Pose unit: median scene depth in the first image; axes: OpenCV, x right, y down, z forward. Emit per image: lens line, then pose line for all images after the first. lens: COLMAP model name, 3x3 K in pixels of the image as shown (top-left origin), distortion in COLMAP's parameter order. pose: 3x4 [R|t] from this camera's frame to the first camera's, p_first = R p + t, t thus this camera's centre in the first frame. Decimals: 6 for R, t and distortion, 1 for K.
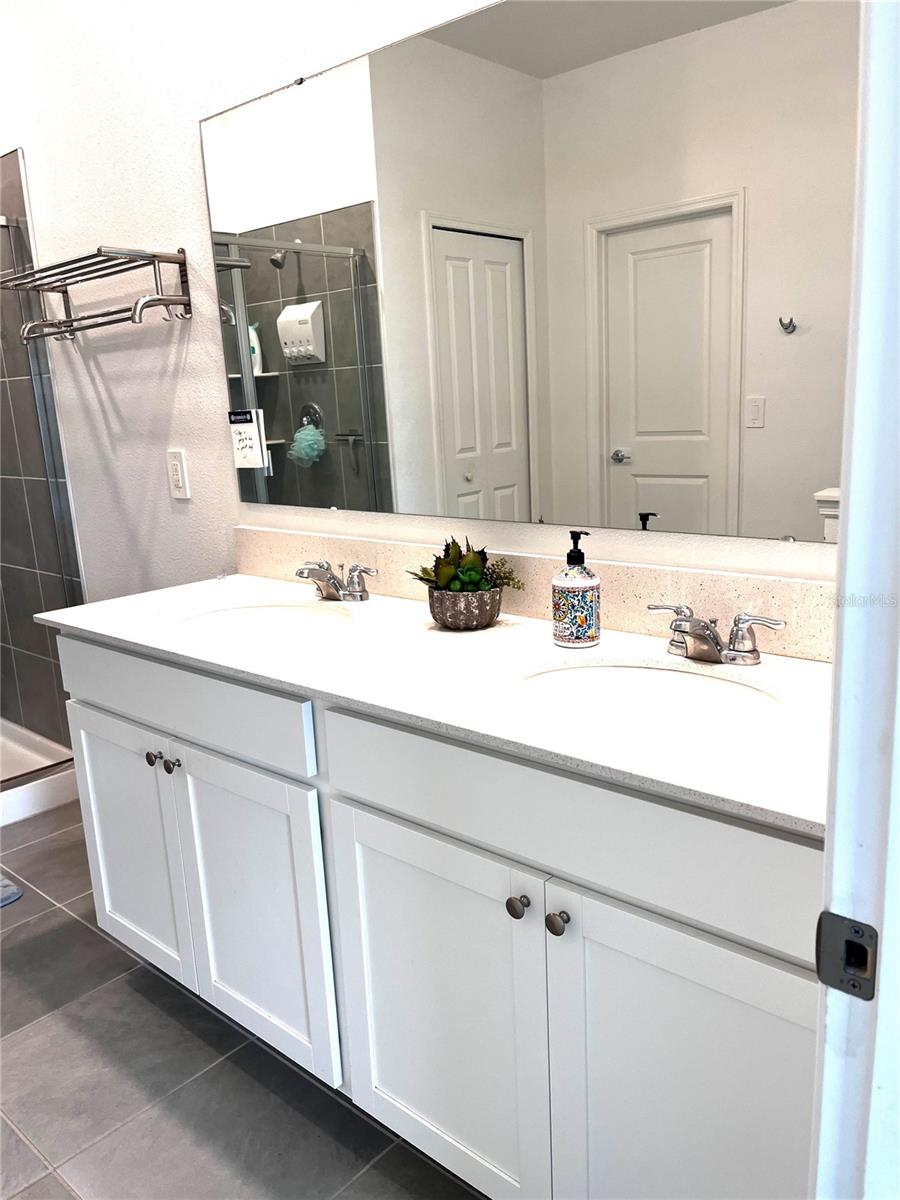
lens RADIAL K [[929.8, 0, 450.0], [0, 929.8, 600.0], [0, 0, 1]] dist [-0.052310, -0.001383]
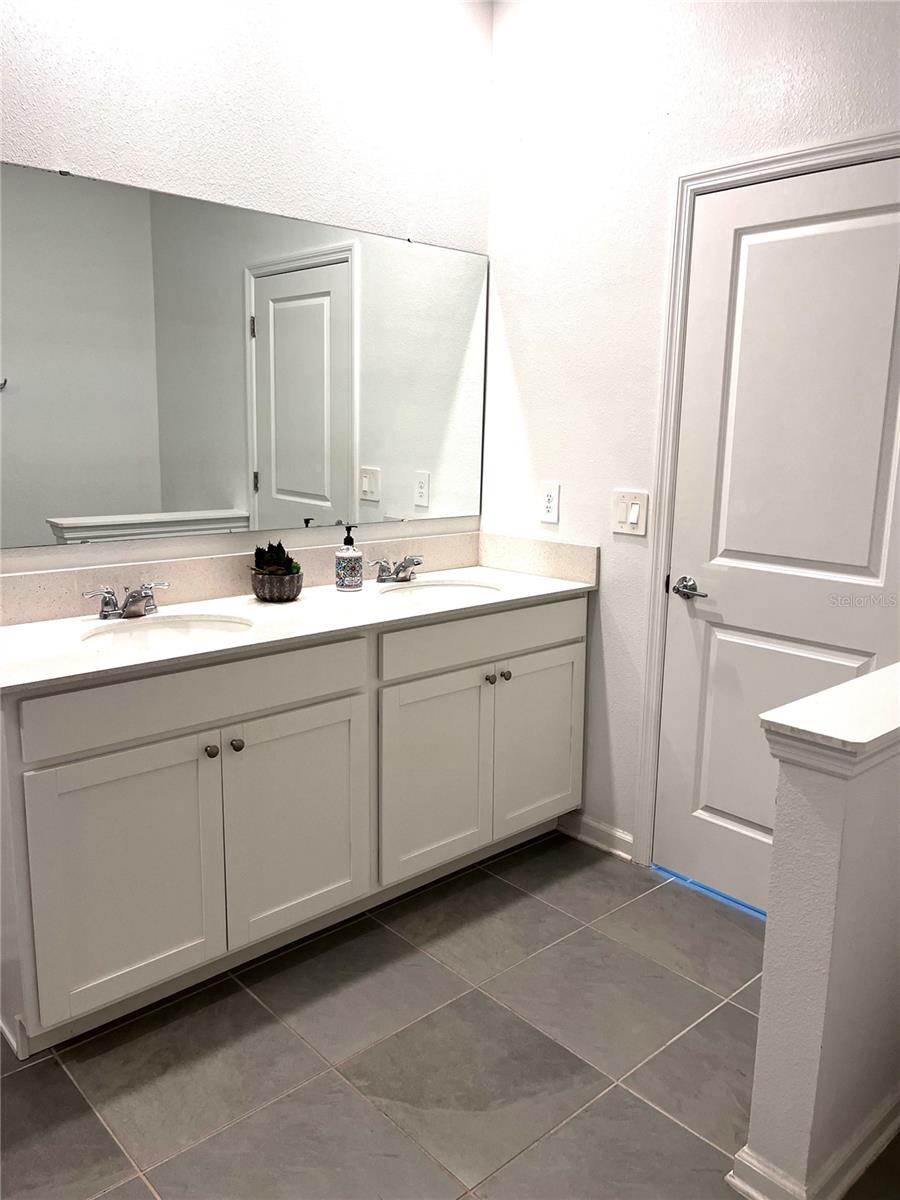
lens RADIAL K [[911.9, 0, 450.0], [0, 911.9, 600.0], [0, 0, 1]] dist [0.032571, -0.003053]
pose [[0.102002, -0.142660, 0.984502, -1.507202], [0.187142, 0.974746, 0.121857, -0.105452], [-0.977023, 0.171812, 0.126123, 0.558180]]
